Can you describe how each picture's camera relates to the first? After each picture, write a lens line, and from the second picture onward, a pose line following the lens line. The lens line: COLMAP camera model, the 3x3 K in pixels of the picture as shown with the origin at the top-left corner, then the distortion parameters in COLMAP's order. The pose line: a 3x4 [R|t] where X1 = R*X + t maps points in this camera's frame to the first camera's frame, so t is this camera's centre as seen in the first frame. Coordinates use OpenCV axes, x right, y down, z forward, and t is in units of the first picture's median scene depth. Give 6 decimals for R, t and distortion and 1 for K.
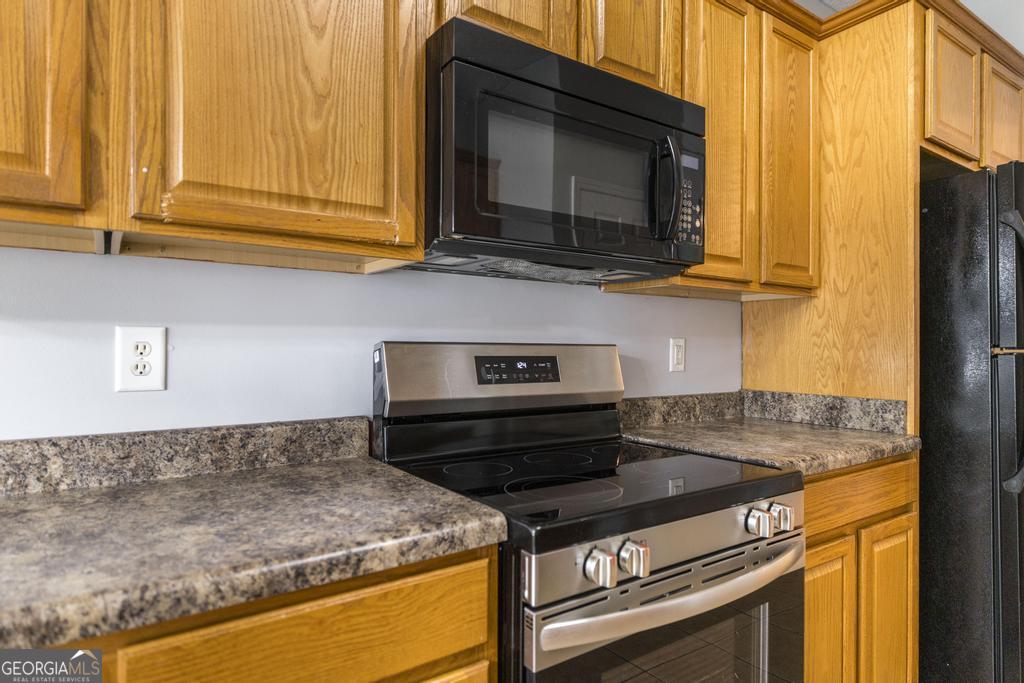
lens RADIAL K [[583.9, 0, 509.5], [0, 583.9, 347.4], [0, 0, 1]] dist [-0.007651, 0.000816]
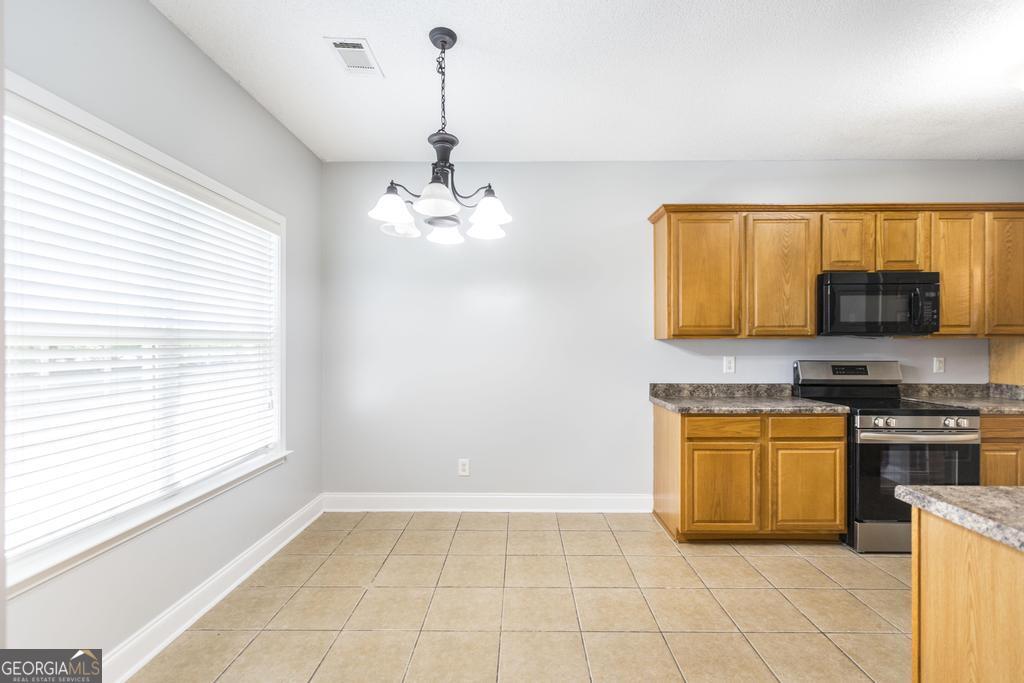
lens RADIAL K [[449.1, 0, 511.1], [0, 449.1, 341.6], [0, 0, 1]] dist [0.001328, 0.000613]
pose [[0.823008, -0.005156, -0.568007, -0.113839], [0.002006, 0.999979, -0.006170, -0.105330], [0.568027, 0.003939, 0.823001, -2.010724]]
